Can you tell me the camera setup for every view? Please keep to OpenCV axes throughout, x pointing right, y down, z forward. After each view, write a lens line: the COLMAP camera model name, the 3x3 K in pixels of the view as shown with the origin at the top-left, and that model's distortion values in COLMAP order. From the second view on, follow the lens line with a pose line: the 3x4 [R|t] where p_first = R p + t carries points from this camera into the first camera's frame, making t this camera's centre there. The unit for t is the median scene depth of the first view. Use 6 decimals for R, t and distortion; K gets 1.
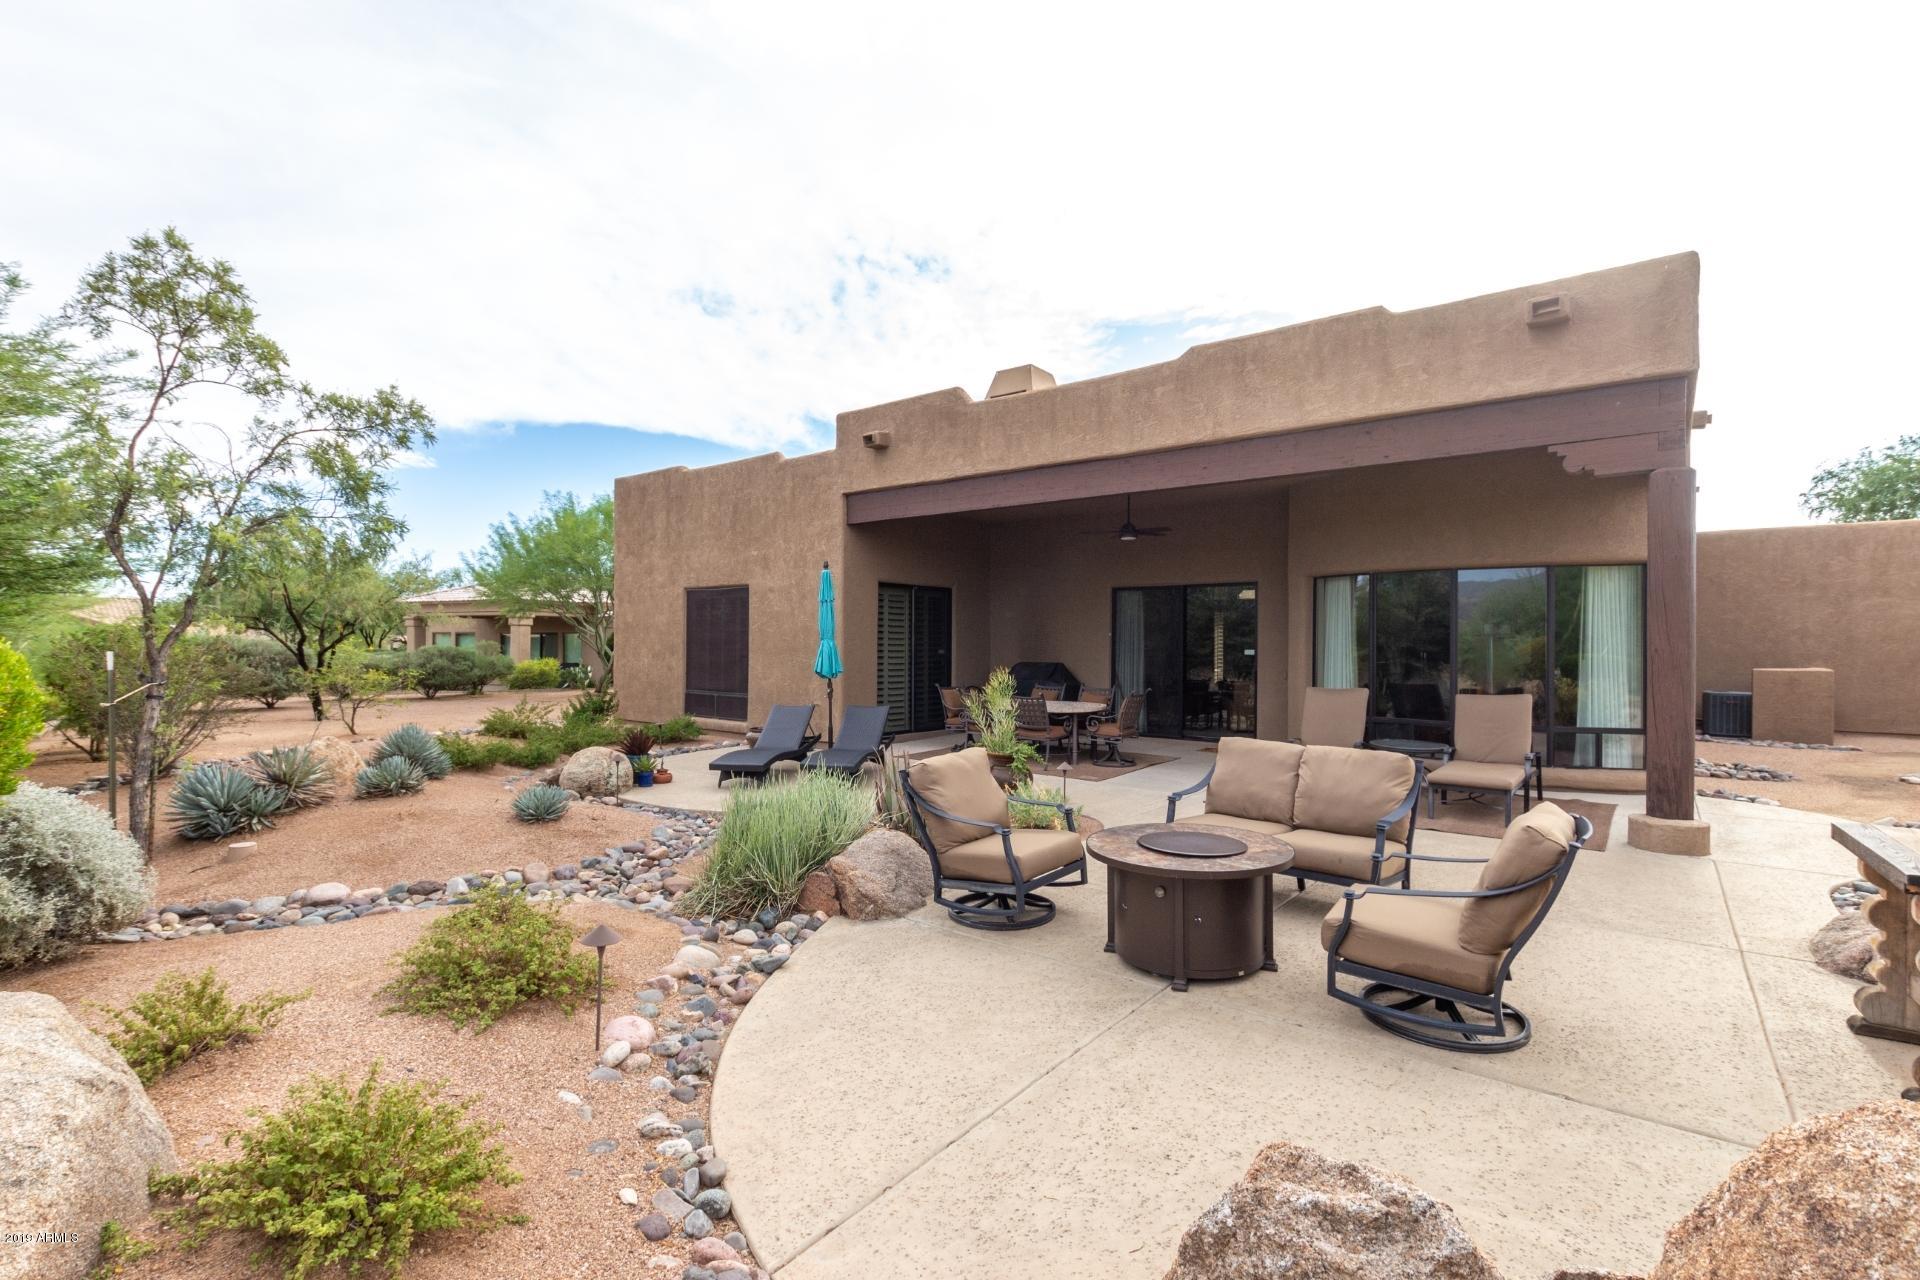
lens RADIAL K [[881.2, 0, 959.0], [0, 881.2, 637.0], [0, 0, 1]] dist [0.003158, 0.000367]
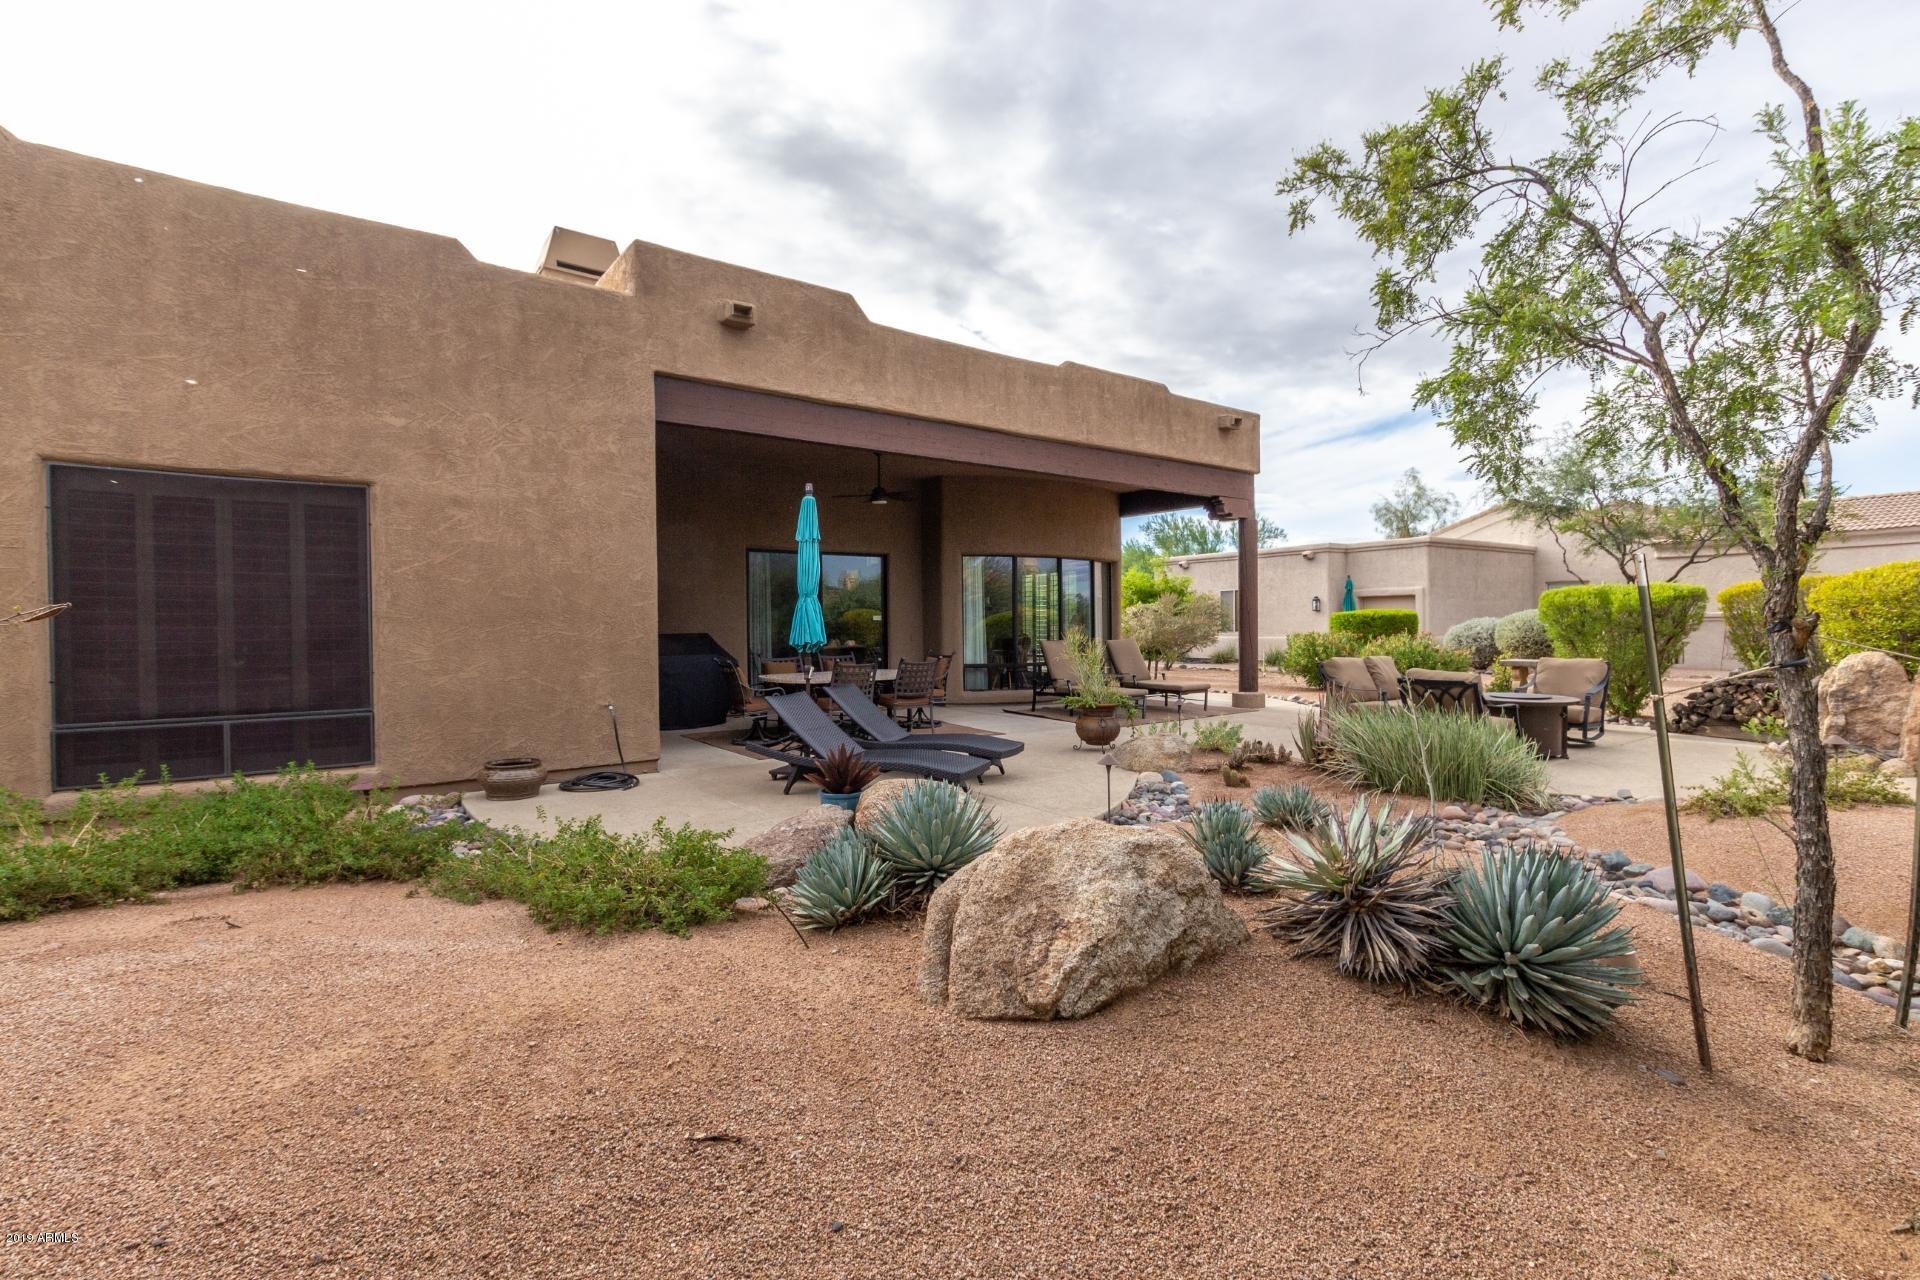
lens RADIAL K [[881.2, 0, 959.5], [0, 881.2, 640.0], [0, 0, 1]] dist [0.003158, 0.000367]
pose [[0.229632, -0.033832, 0.972689, -0.668534], [-0.003585, 0.999359, 0.035606, 0.008999], [-0.973271, -0.011664, 0.229364, 0.595440]]
